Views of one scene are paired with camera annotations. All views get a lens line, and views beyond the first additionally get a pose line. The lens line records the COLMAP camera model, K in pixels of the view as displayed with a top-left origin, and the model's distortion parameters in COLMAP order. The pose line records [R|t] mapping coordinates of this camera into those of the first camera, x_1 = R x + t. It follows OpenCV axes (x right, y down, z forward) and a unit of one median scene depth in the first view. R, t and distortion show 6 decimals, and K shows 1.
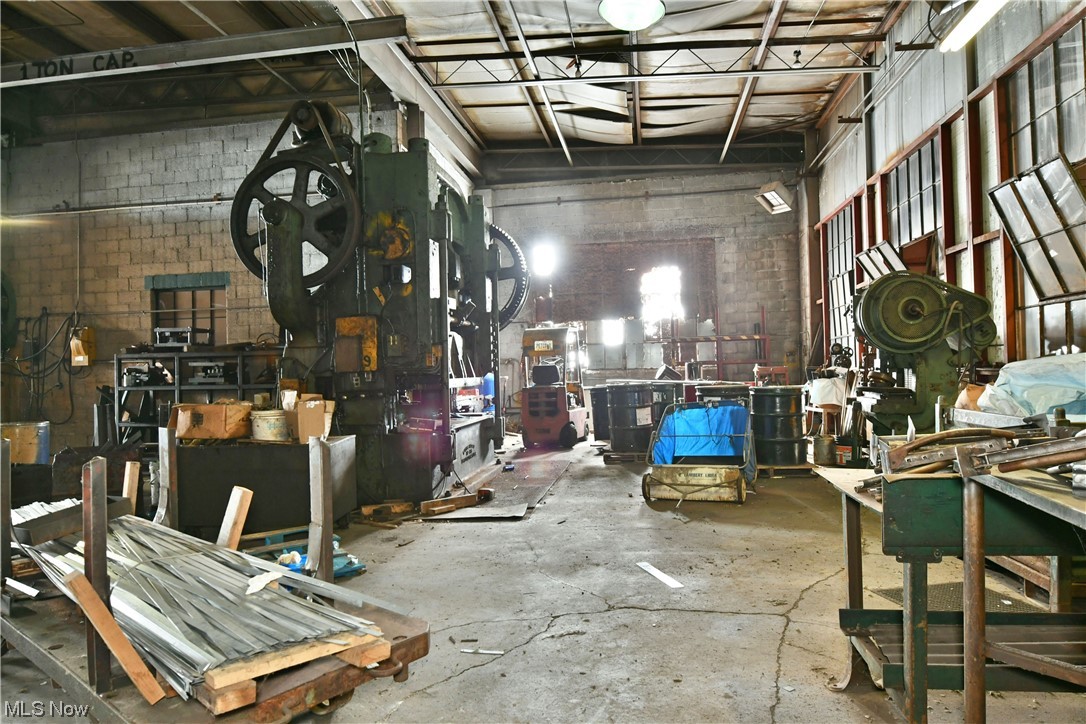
lens RADIAL K [[678.5, 0, 540.8], [0, 678.5, 363.6], [0, 0, 1]] dist [-0.012819, -0.002626]
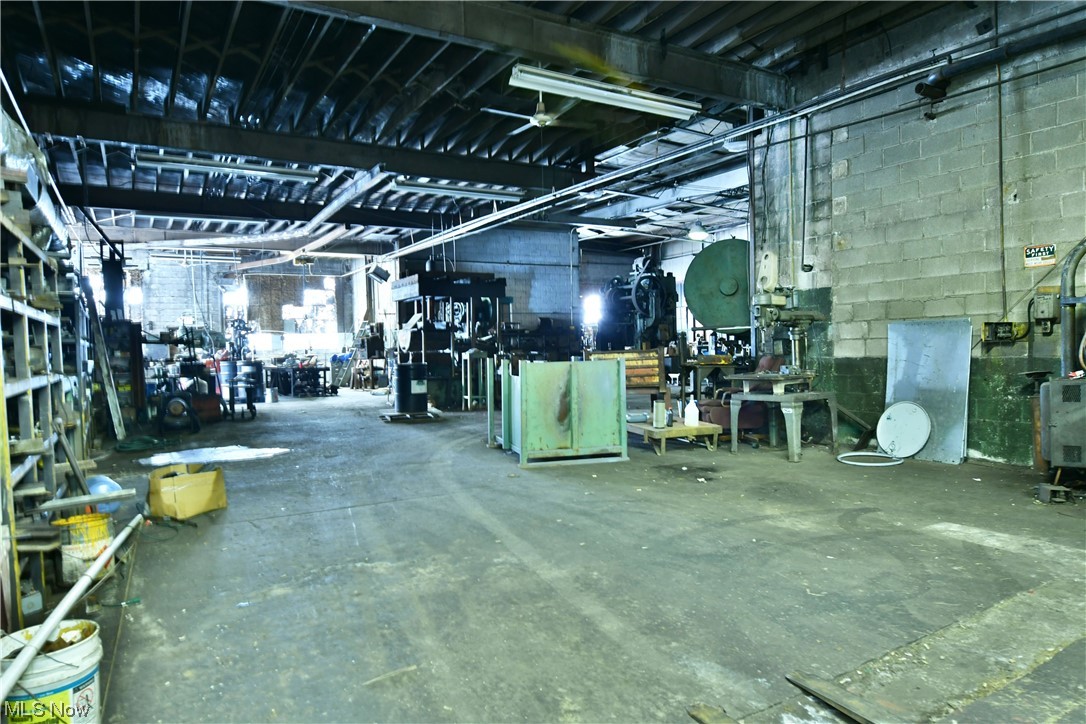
lens RADIAL K [[678.5, 0, 538.2], [0, 678.5, 366.0], [0, 0, 1]] dist [-0.012819, -0.002626]
pose [[0.770503, -0.016345, 0.637226, -1.781601], [-0.000383, 0.999659, 0.026104, 0.032311], [-0.637436, -0.020357, 0.770234, -0.756919]]
